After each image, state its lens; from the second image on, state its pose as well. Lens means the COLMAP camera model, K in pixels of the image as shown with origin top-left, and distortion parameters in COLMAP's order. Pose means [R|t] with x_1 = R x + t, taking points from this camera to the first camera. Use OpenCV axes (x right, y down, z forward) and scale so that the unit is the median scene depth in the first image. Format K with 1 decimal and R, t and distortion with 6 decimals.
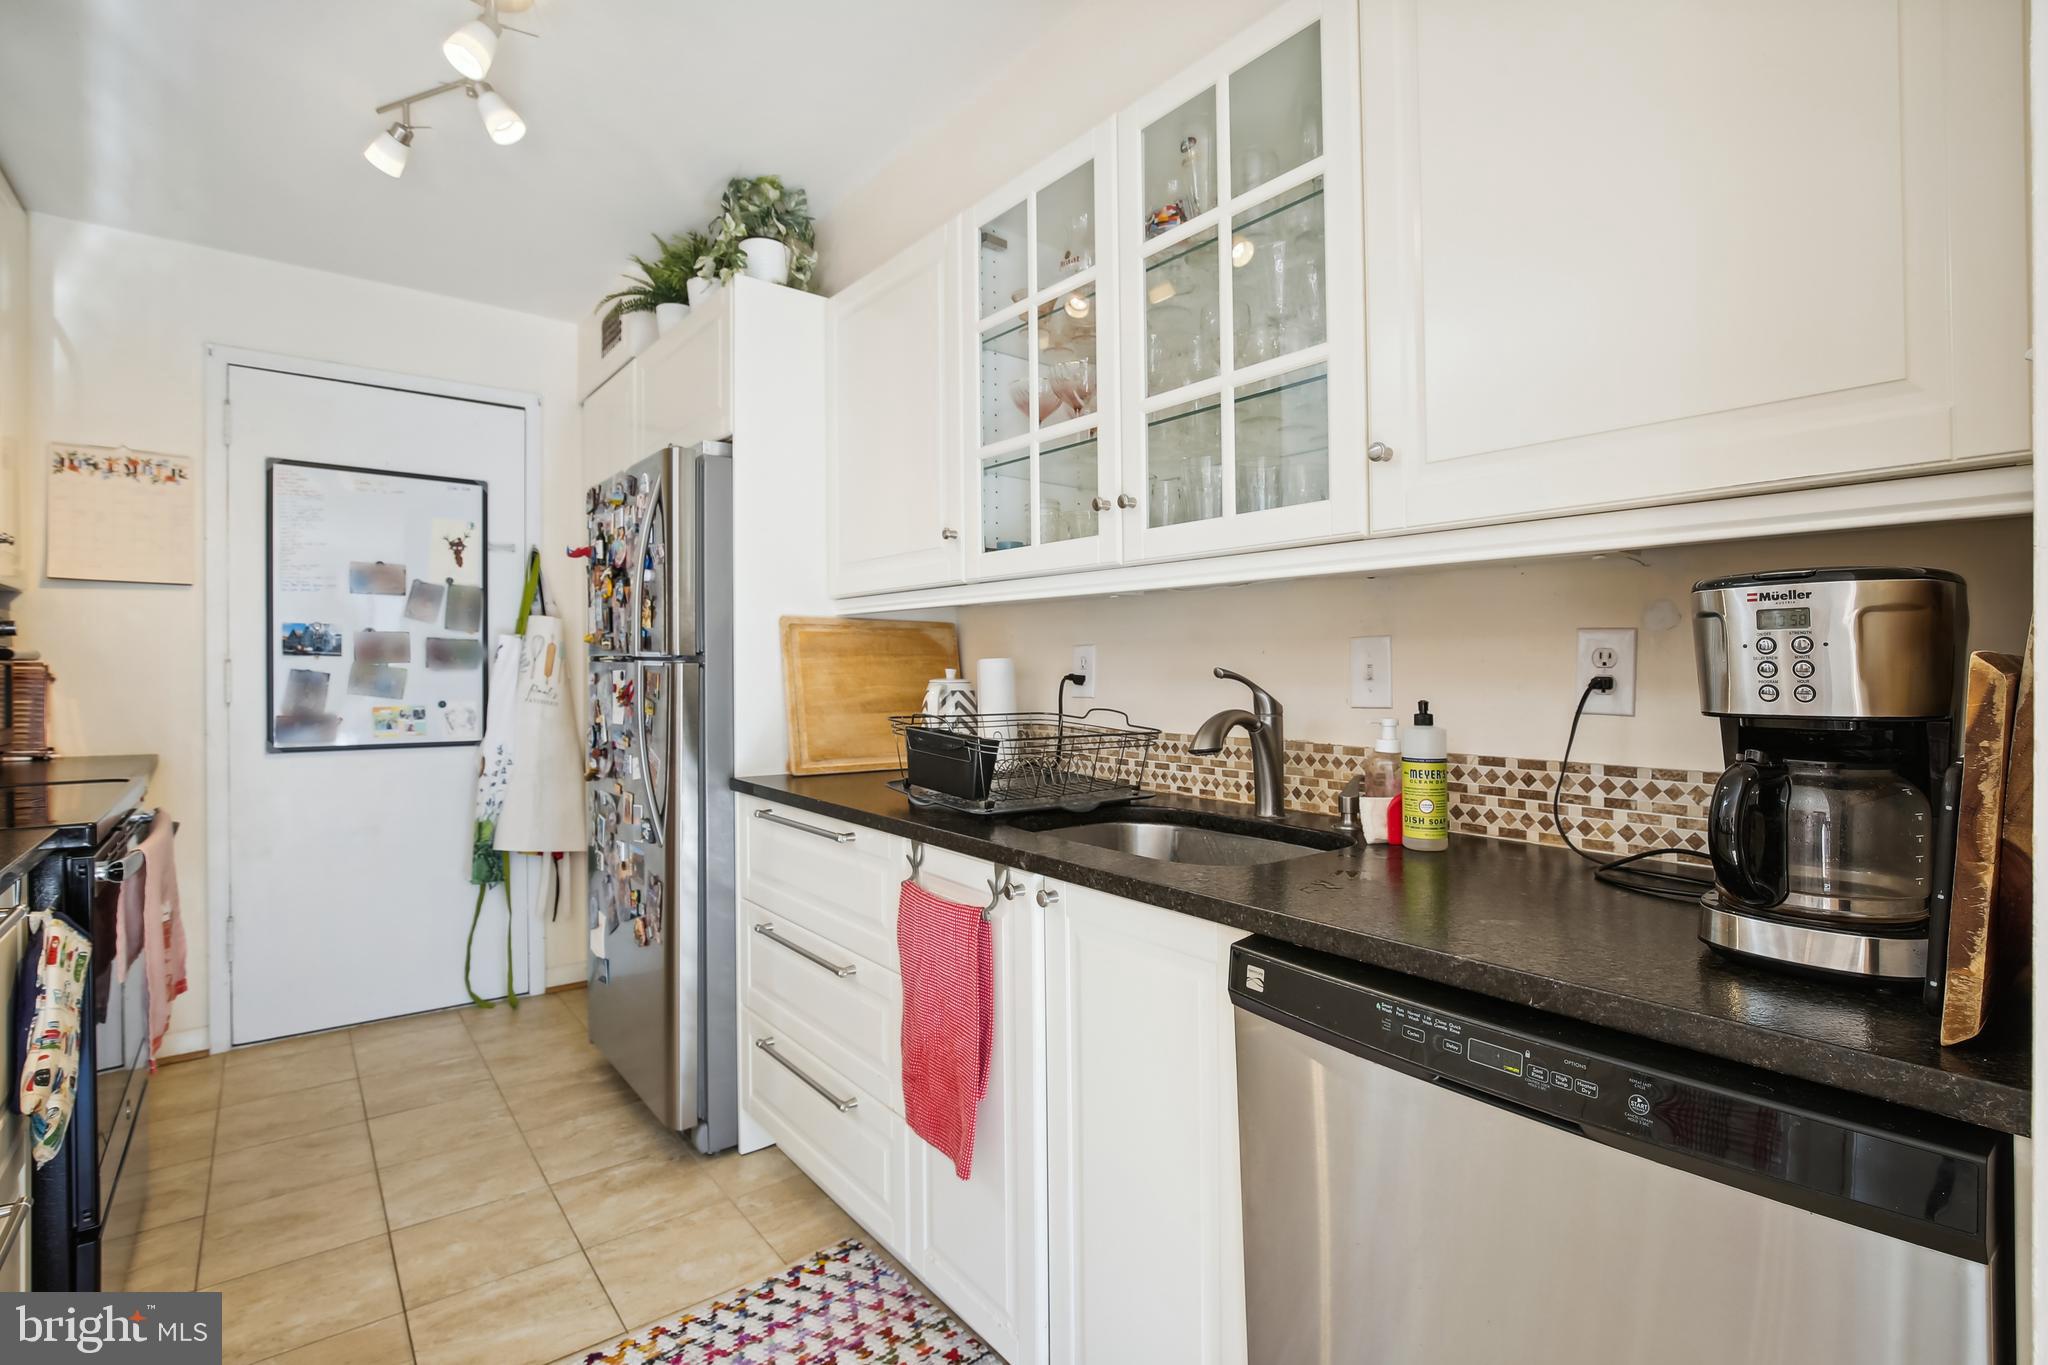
lens RADIAL K [[959.6, 0, 1040.6], [0, 959.6, 669.7], [0, 0, 1]] dist [-0.022559, 0.007061]
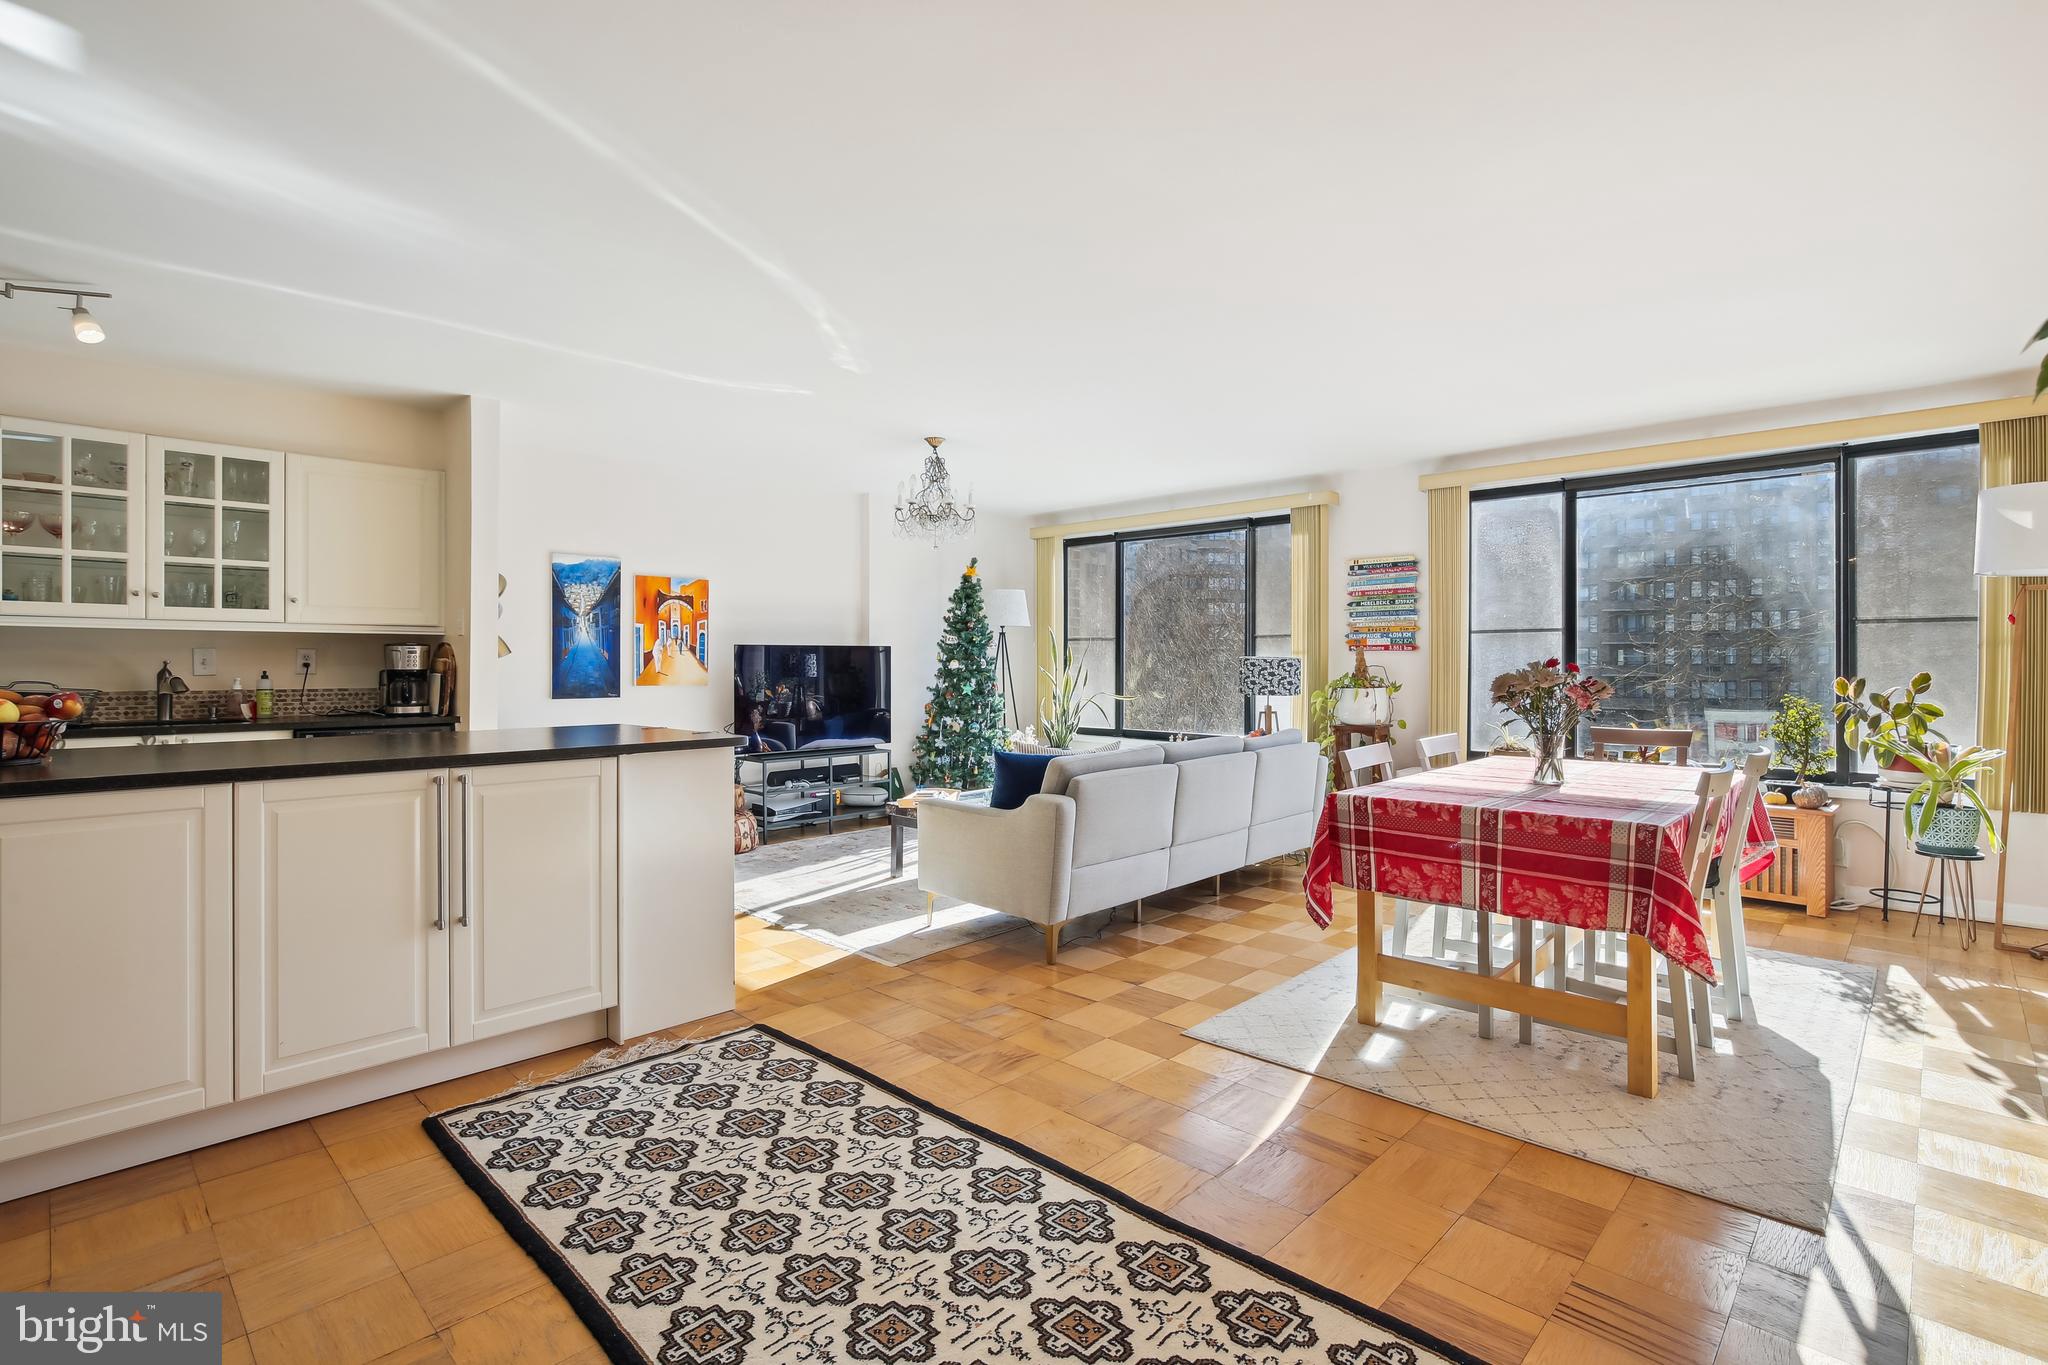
lens RADIAL K [[959.6, 0, 1027.1], [0, 959.6, 677.1], [0, 0, 1]] dist [-0.022559, 0.007061]
pose [[-0.117213, -0.018425, 0.992936, -1.847567], [-0.001595, 0.999830, 0.018364, -0.004934], [-0.993106, 0.000569, -0.117222, -0.687156]]
